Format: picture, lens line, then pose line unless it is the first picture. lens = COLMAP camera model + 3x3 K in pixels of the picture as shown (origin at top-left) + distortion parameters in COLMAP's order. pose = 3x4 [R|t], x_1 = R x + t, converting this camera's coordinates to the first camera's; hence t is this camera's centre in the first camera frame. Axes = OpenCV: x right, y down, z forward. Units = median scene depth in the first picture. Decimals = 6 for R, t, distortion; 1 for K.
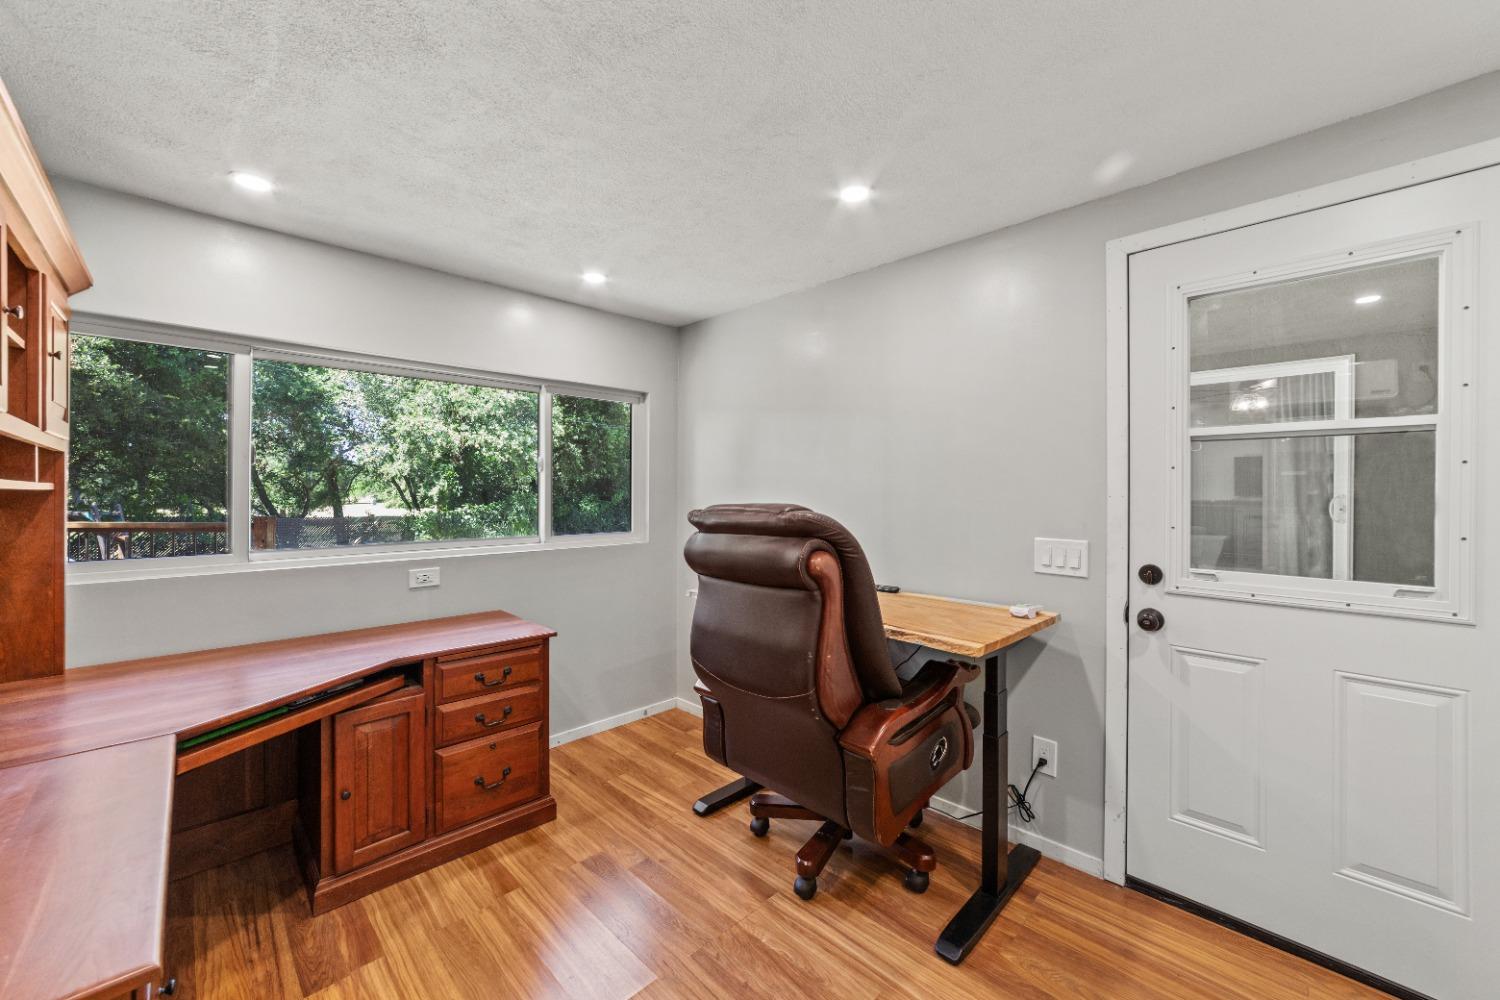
lens RADIAL K [[581.0, 0, 752.2], [0, 581.0, 489.6], [0, 0, 1]] dist [-0.022925, 0.008656]
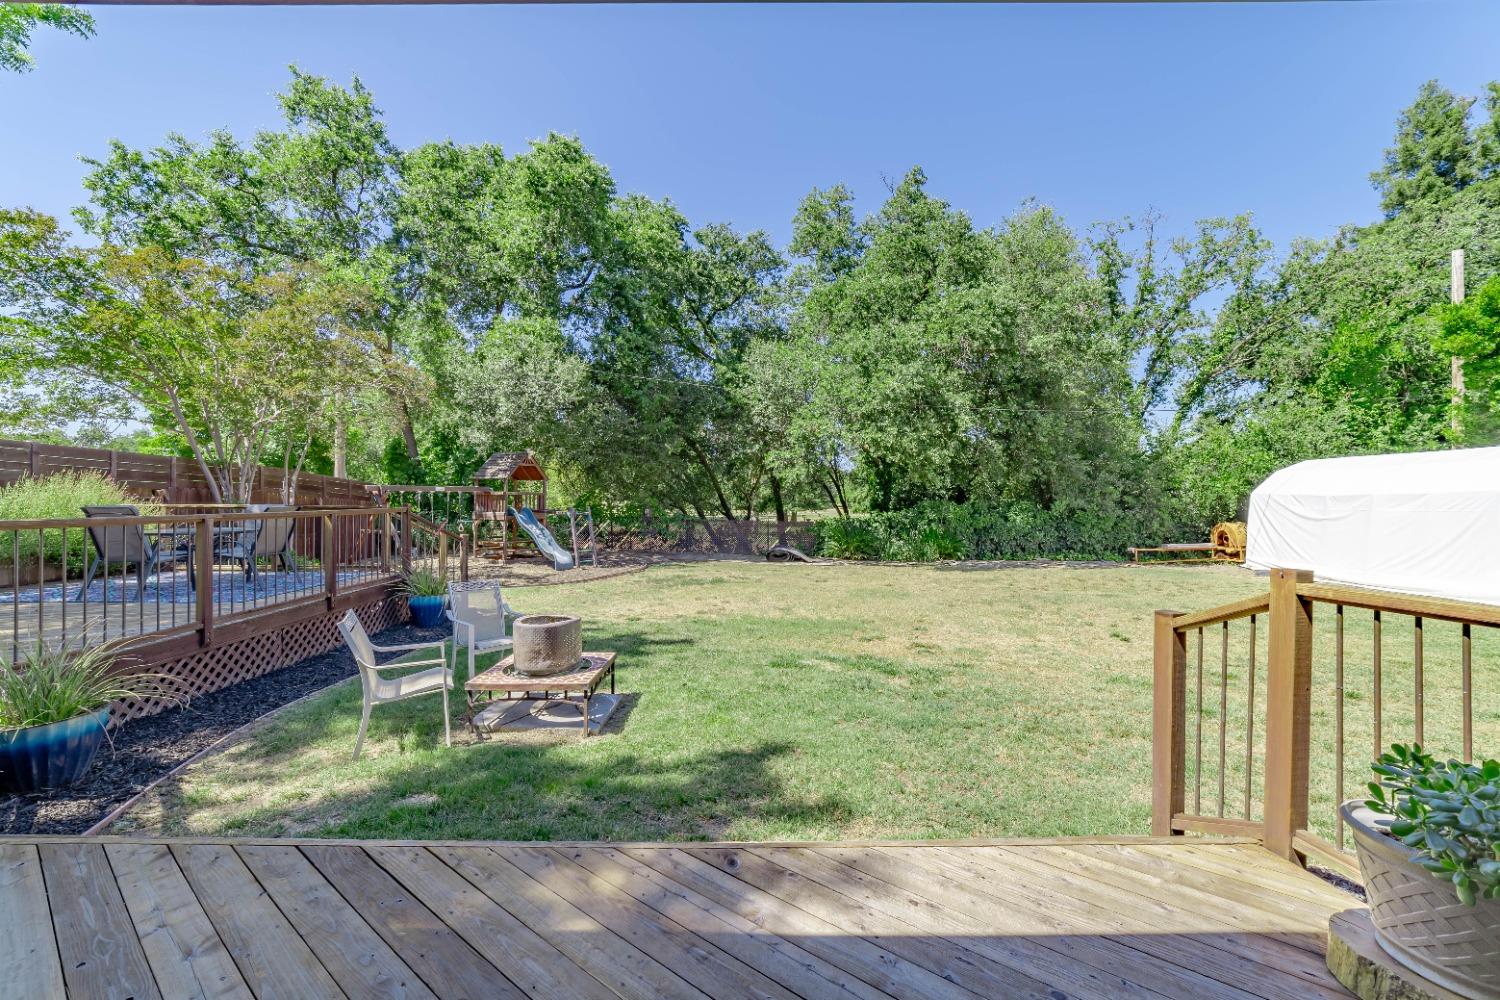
lens RADIAL K [[581.0, 0, 743.3], [0, 581.0, 498.1], [0, 0, 1]] dist [-0.022925, 0.008656]
pose [[0.694903, 0.004895, -0.719087, 0.031755], [-0.002414, 0.999987, 0.004474, 0.000911], [0.719100, -0.001373, 0.694906, 0.201726]]
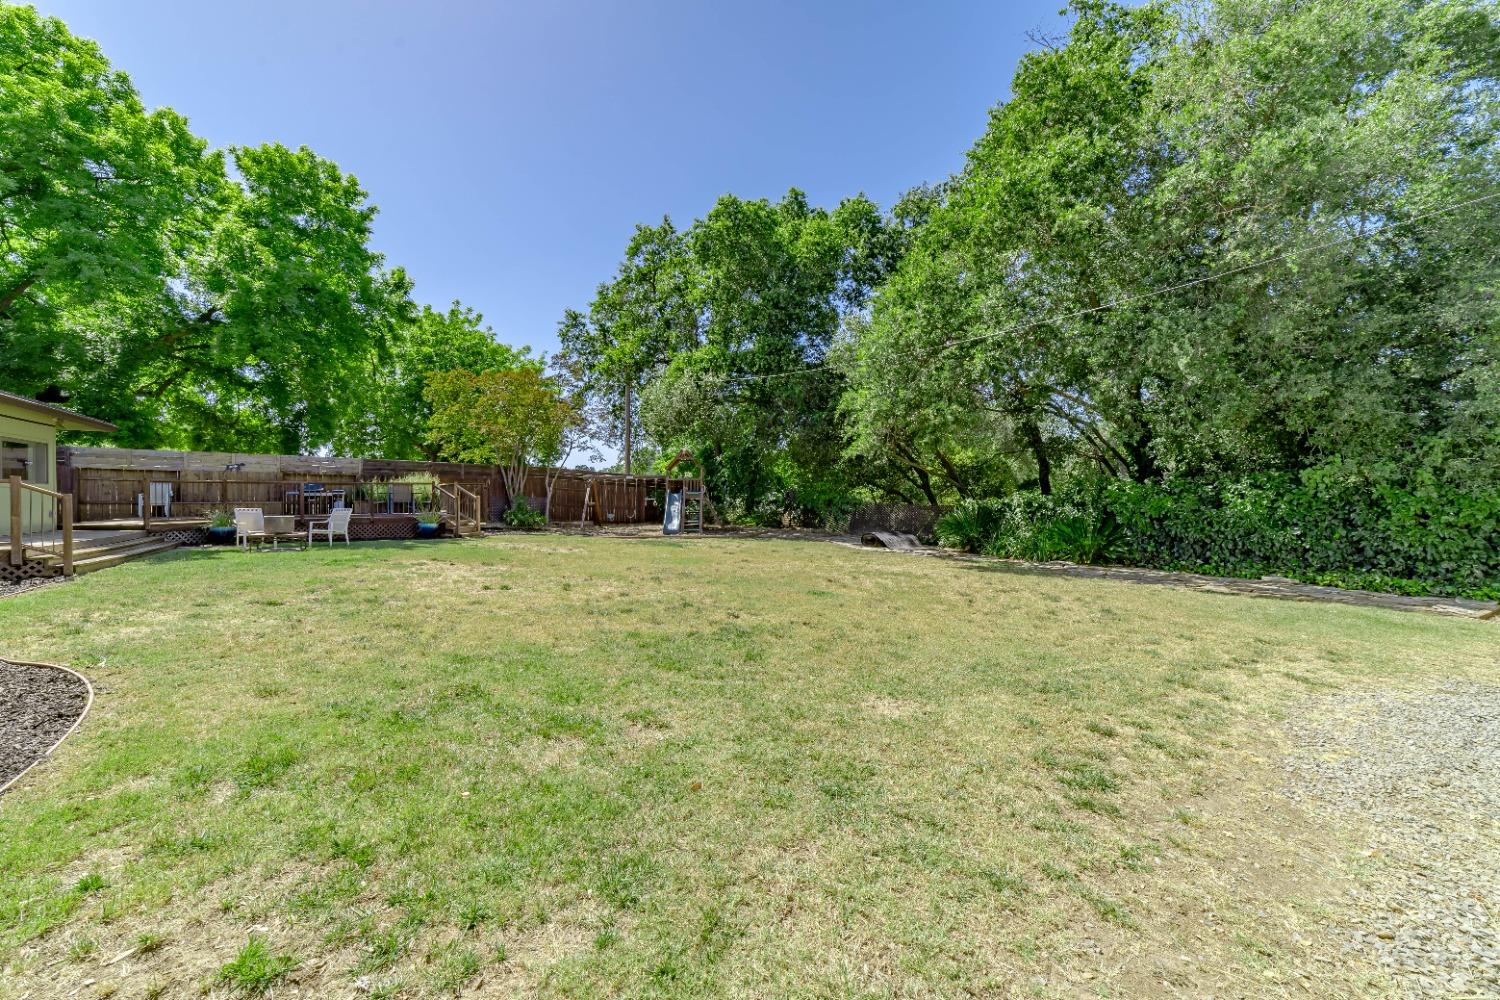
lens RADIAL K [[581.0, 0, 739.3], [0, 581.0, 495.4], [0, 0, 1]] dist [-0.022925, 0.008656]
pose [[-0.249638, 0.001738, -0.968338, 0.276265], [-0.001032, 0.999997, 0.002060, 0.031481], [0.968339, 0.001514, -0.249636, 0.860641]]
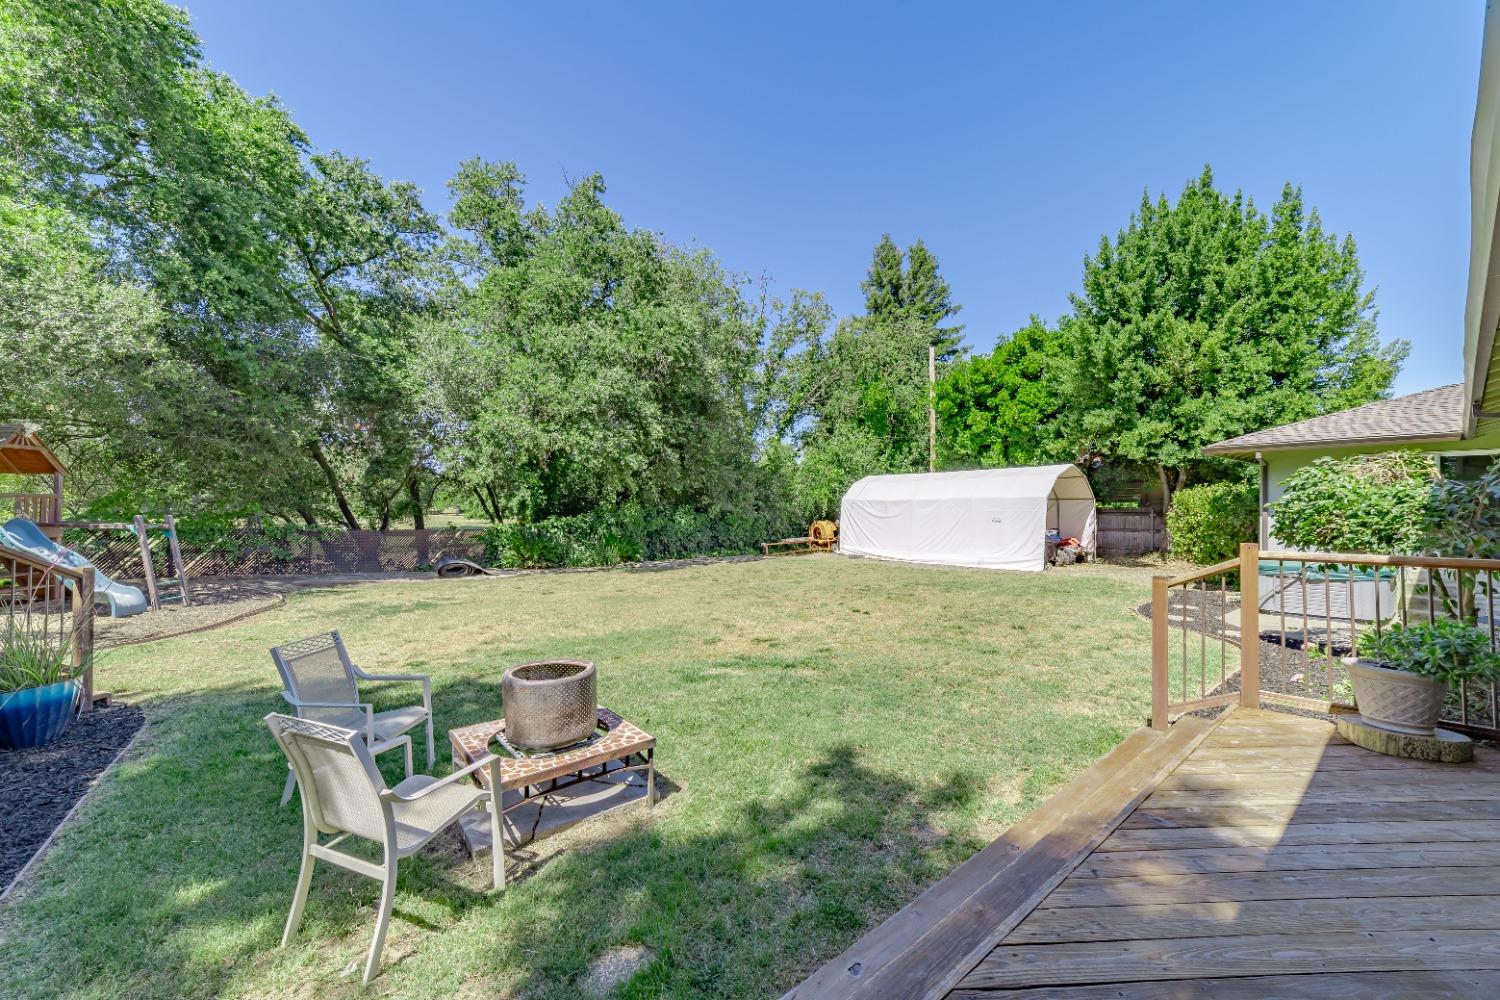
lens RADIAL K [[581.0, 0, 746.4], [0, 581.0, 496.2], [0, 0, 1]] dist [-0.022925, 0.008656]
pose [[0.992930, 0.002437, -0.118676, -0.094169], [-0.003518, 0.999954, -0.008900, 0.001451], [0.118649, 0.009255, 0.992893, 0.152217]]
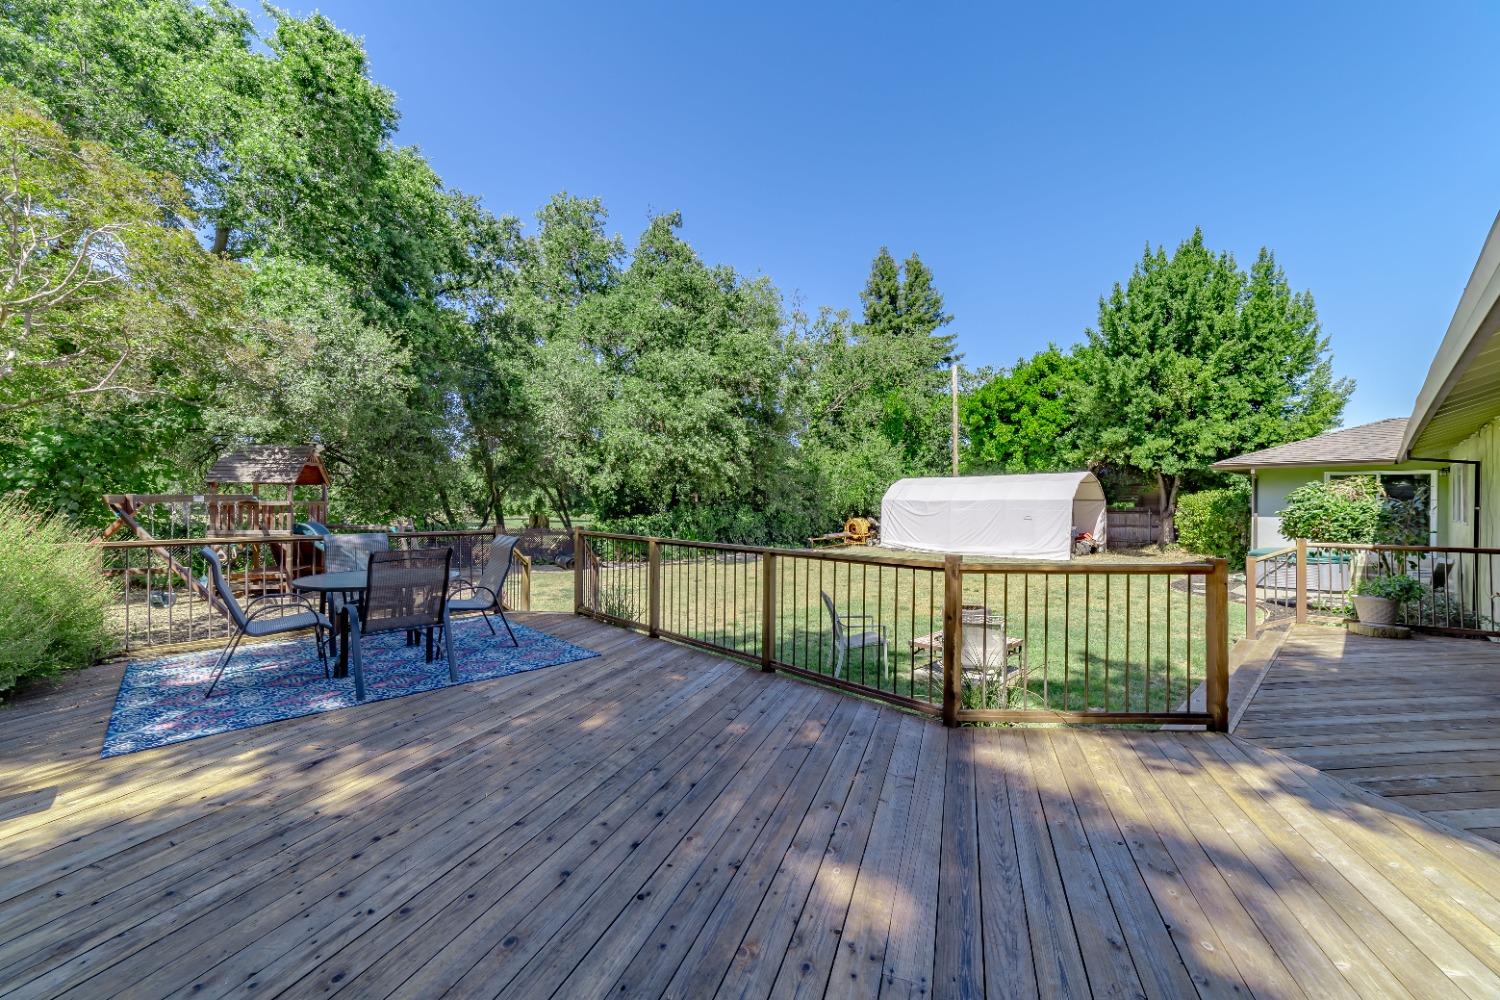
lens RADIAL K [[581.0, 0, 747.7], [0, 581.0, 494.3], [0, 0, 1]] dist [-0.022925, 0.008656]
pose [[0.998123, 0.003007, -0.061159, -0.251230], [-0.003177, 0.999991, -0.002679, -0.009430], [0.061151, 0.002868, 0.998124, 0.003200]]
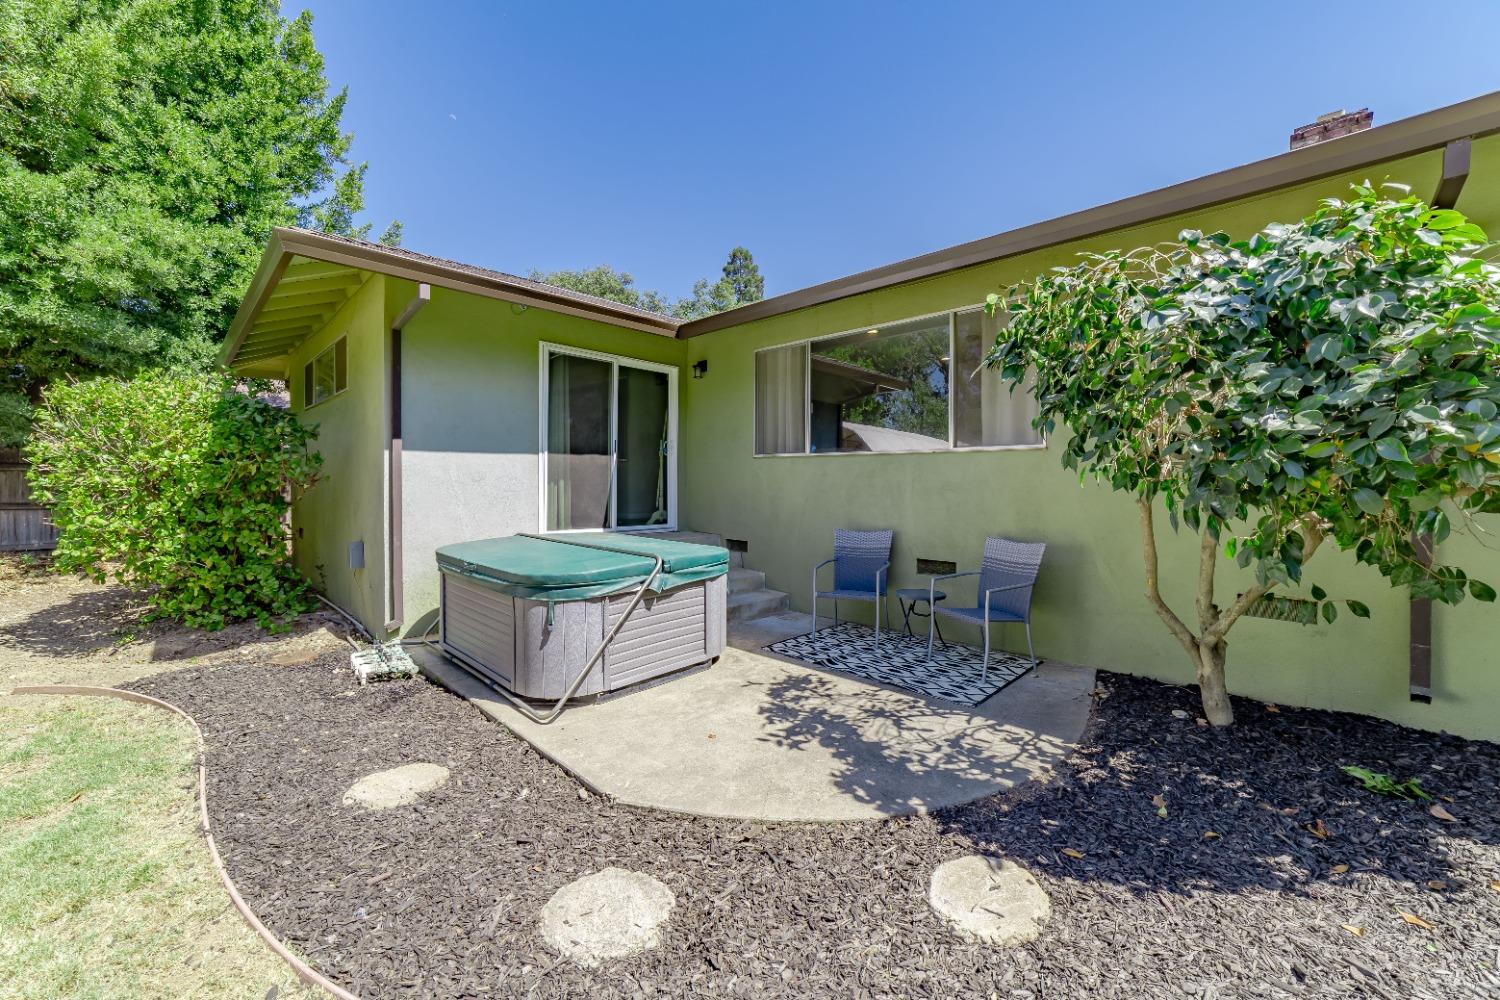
lens RADIAL K [[581.0, 0, 752.2], [0, 581.0, 487.3], [0, 0, 1]] dist [-0.022925, 0.008656]
pose [[-0.018475, -0.013660, 0.999736, 0.083733], [-0.002904, 0.999903, 0.013609, 0.022861], [-0.999825, -0.002652, -0.018513, 0.578566]]
